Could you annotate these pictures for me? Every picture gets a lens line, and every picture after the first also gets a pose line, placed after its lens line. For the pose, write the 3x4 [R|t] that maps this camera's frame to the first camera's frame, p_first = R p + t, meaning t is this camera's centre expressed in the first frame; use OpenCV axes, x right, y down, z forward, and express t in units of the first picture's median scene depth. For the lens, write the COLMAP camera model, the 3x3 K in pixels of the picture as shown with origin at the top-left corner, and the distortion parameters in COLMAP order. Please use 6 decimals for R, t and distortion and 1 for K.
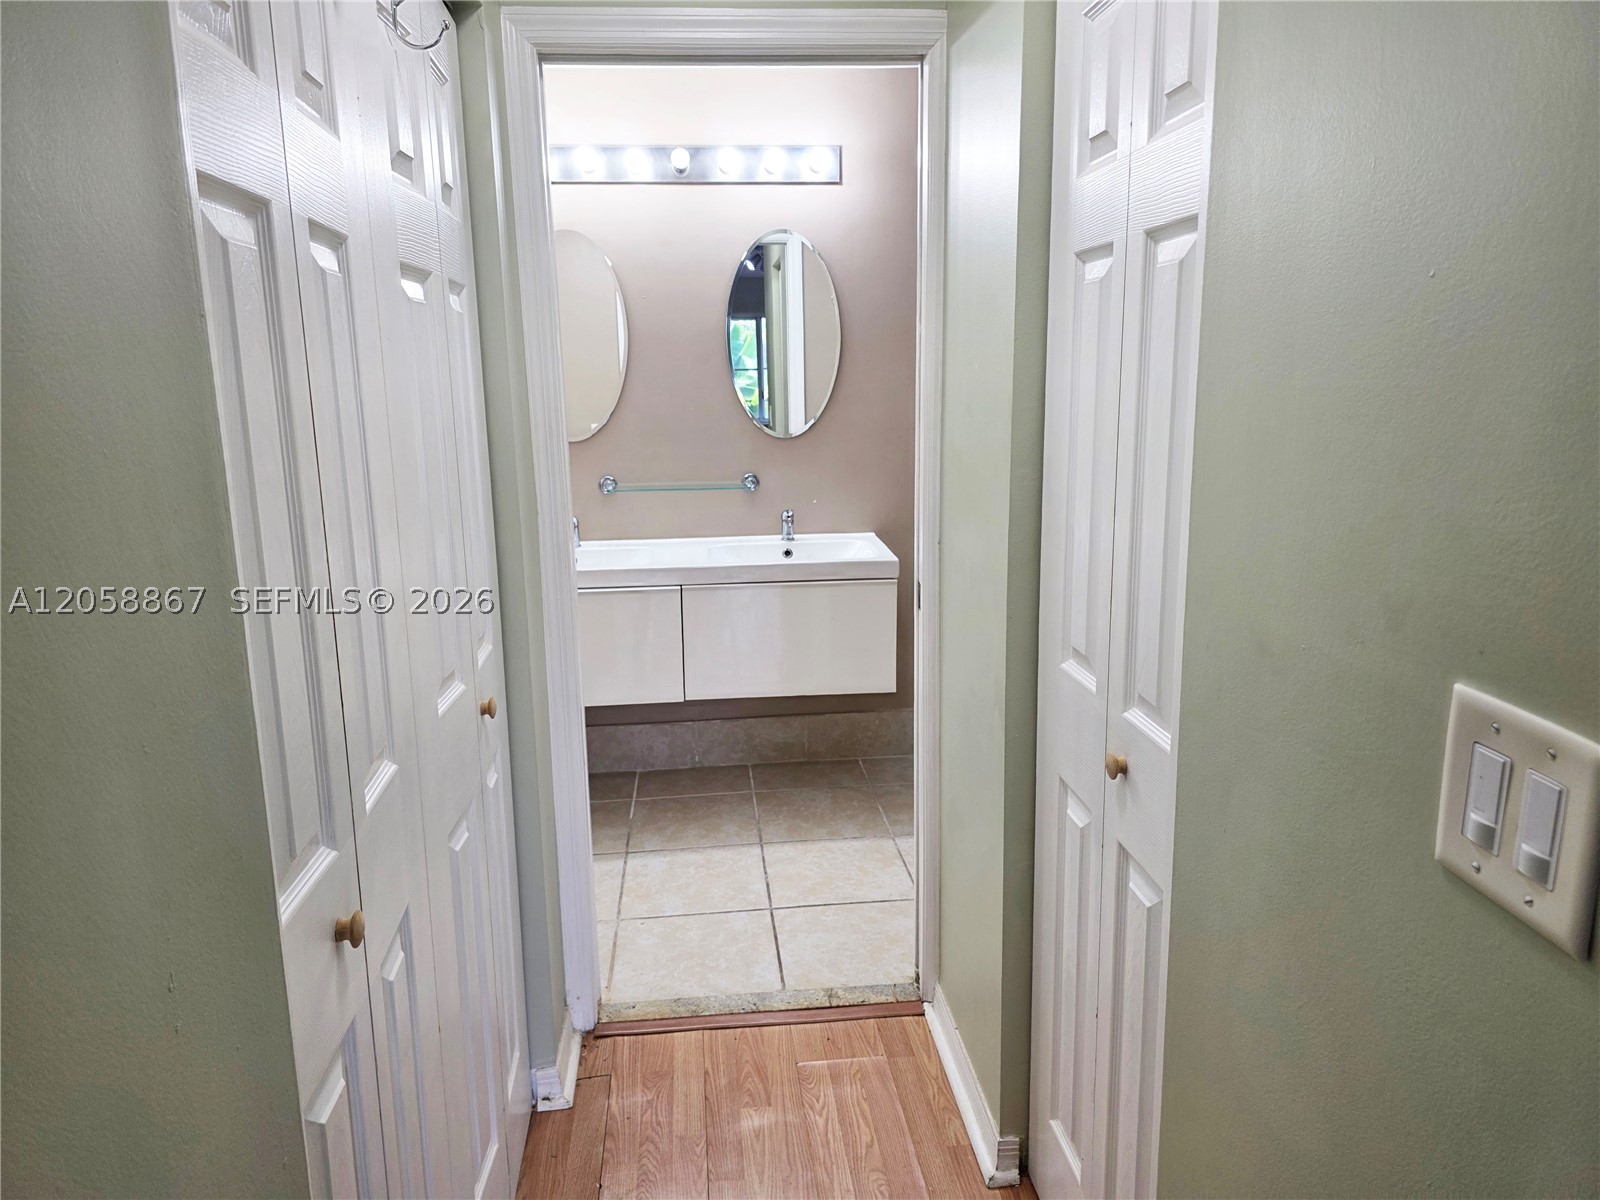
lens RADIAL K [[1081.3, 0, 801.0], [0, 1081.3, 597.8], [0, 0, 1]] dist [0.074862, -0.066940]
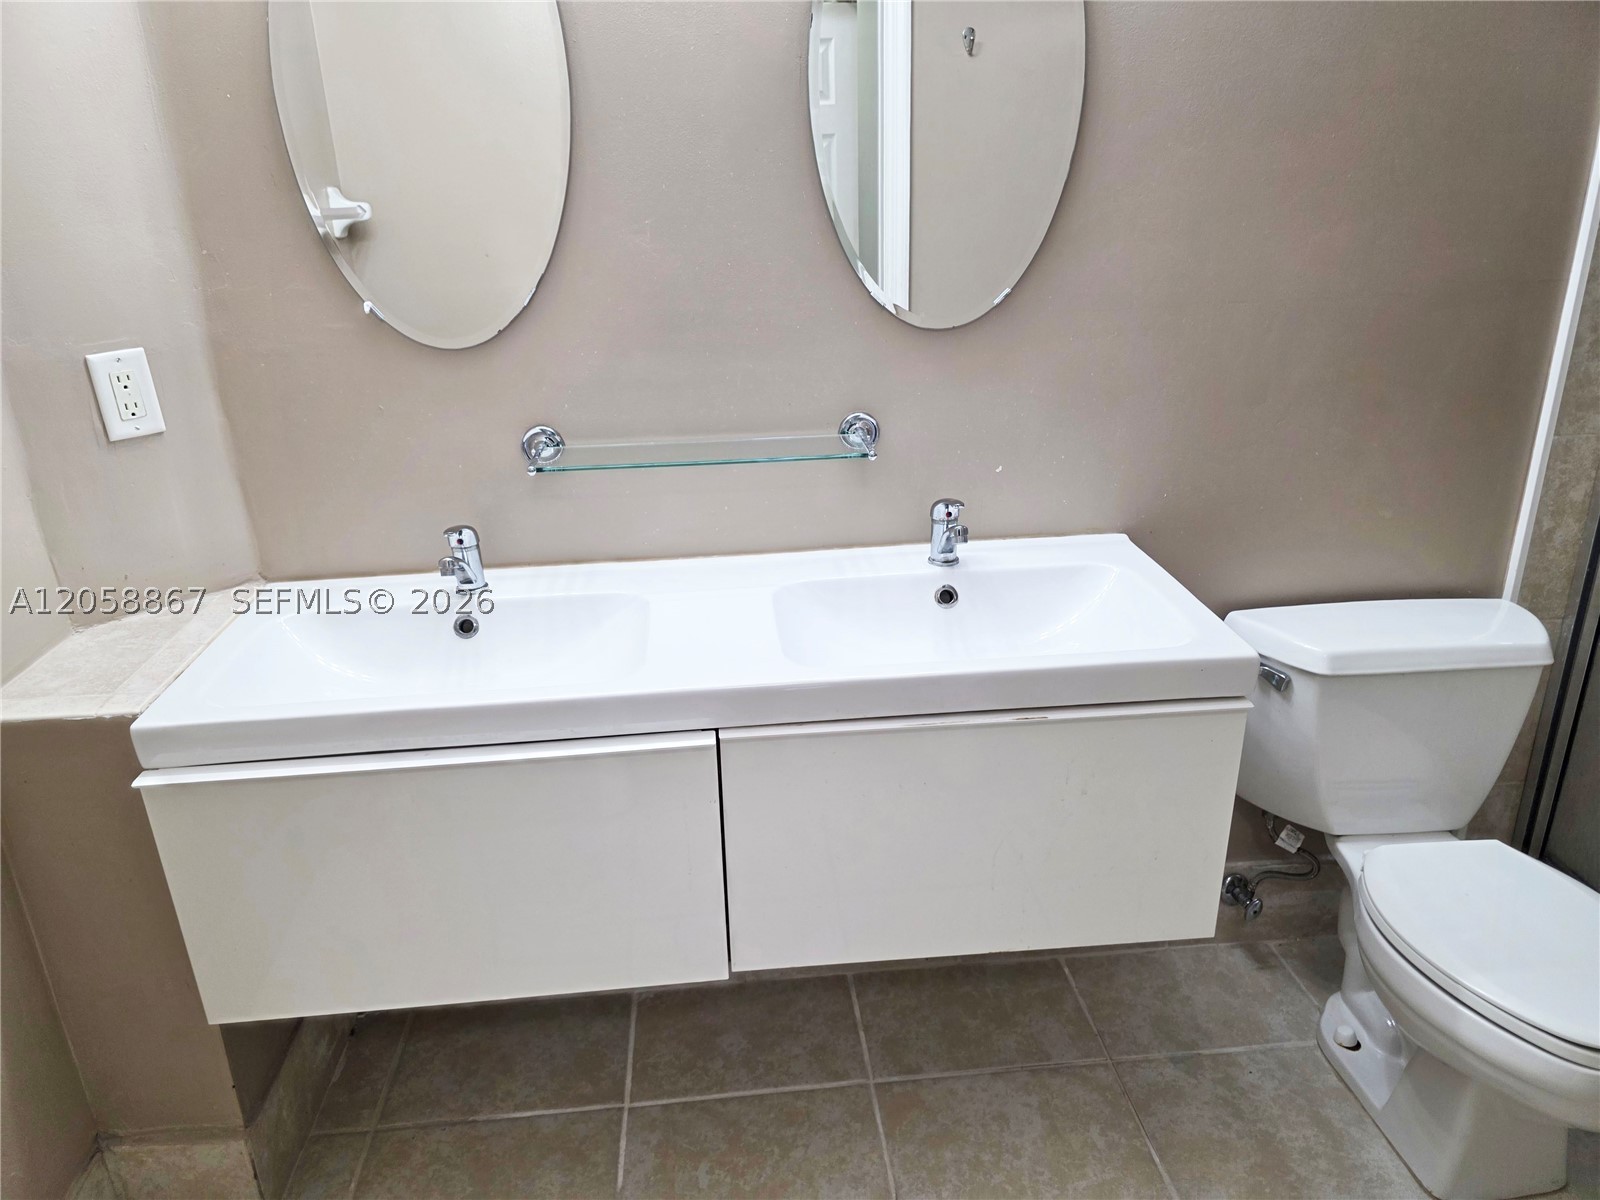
lens RADIAL K [[1081.3, 0, 801.0], [0, 1081.3, 601.3], [0, 0, 1]] dist [0.074862, -0.066940]
pose [[0.999925, -0.009519, -0.007743, -0.069360], [0.010723, 0.984658, 0.174168, -0.118196], [0.005967, -0.174238, 0.984685, 0.552422]]
